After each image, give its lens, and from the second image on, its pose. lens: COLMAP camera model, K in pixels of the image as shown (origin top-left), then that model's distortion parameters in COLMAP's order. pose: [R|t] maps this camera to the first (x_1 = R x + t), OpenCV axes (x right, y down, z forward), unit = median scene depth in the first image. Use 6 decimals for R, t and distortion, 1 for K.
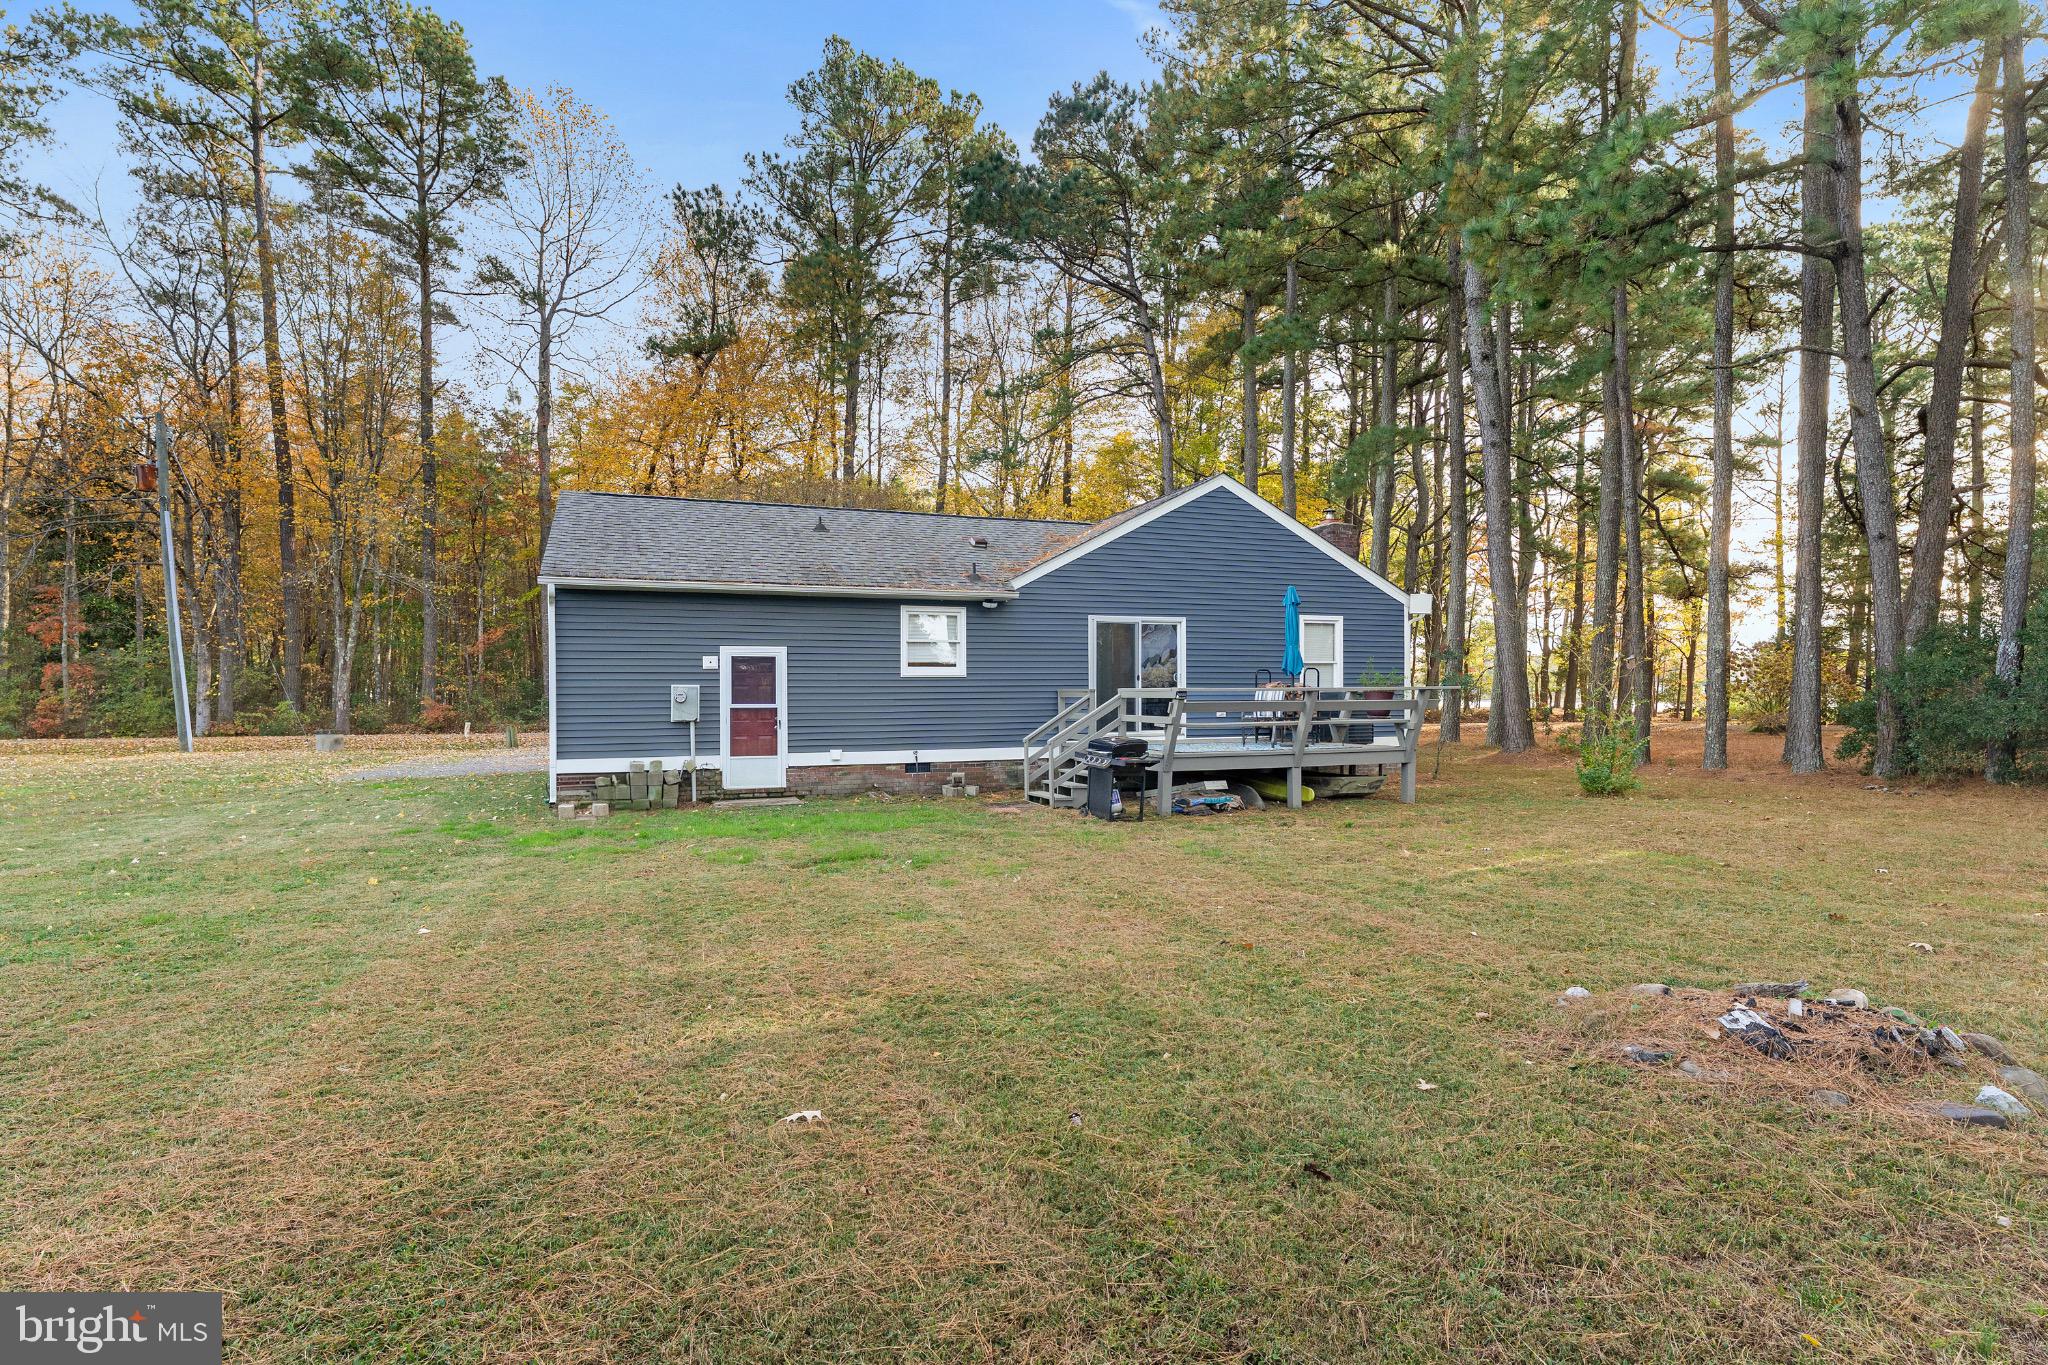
lens RADIAL K [[986.3, 0, 1027.4], [0, 986.3, 689.5], [0, 0, 1]] dist [0.006120, -0.001041]
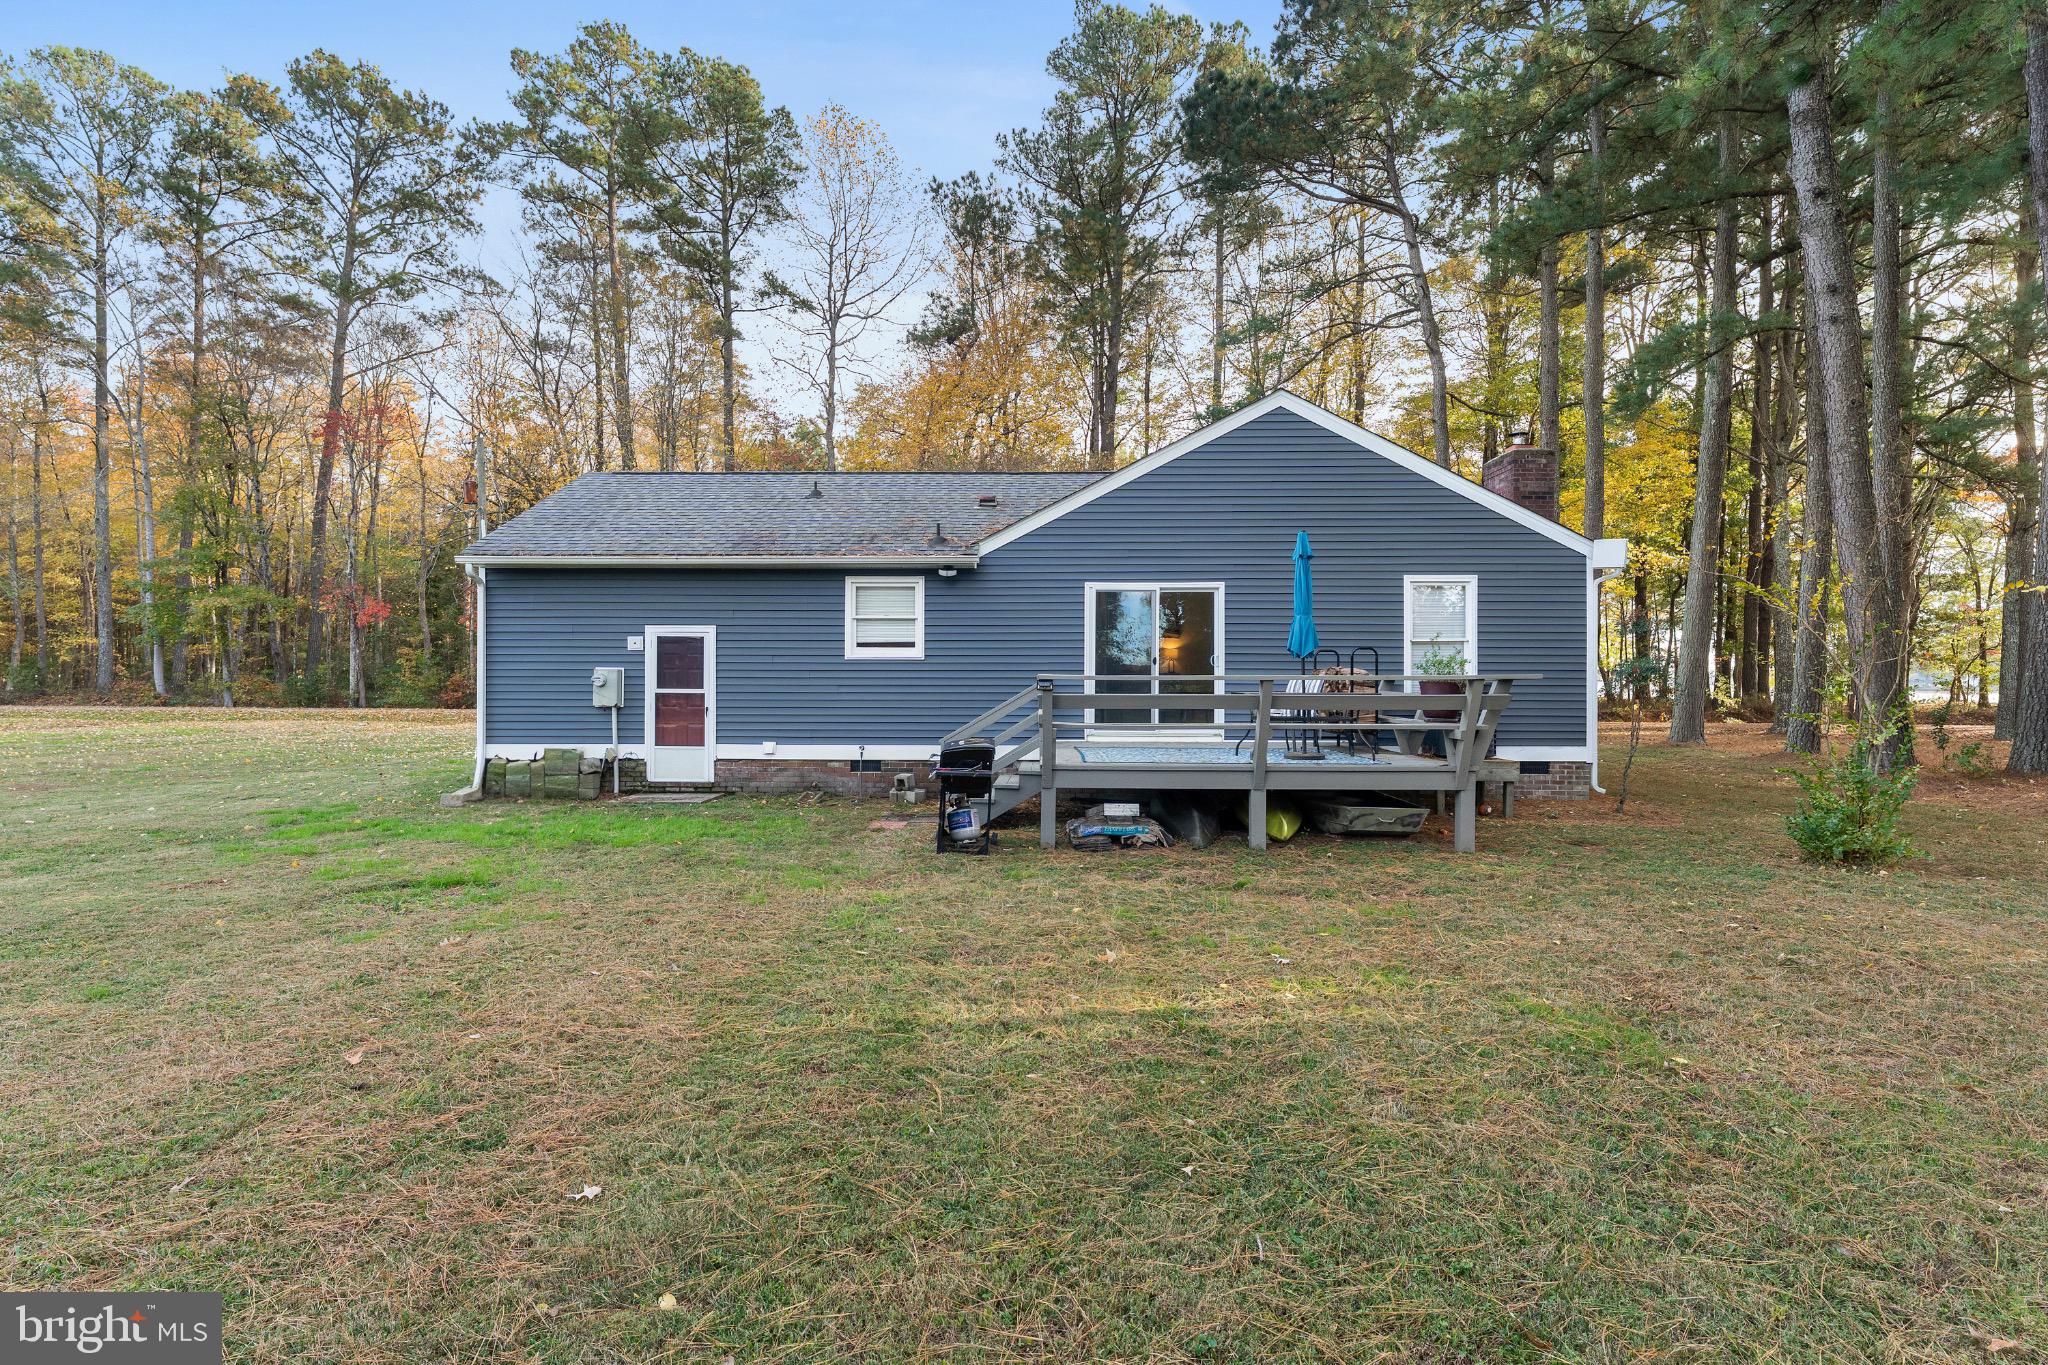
lens RADIAL K [[986.3, 0, 1022.3], [0, 986.3, 669.3], [0, 0, 1]] dist [0.006120, -0.001041]
pose [[0.929111, 0.005271, -0.369763, 0.325842], [-0.006150, 0.999980, -0.001199, -0.003942], [0.369750, 0.003388, 0.929125, 0.251880]]
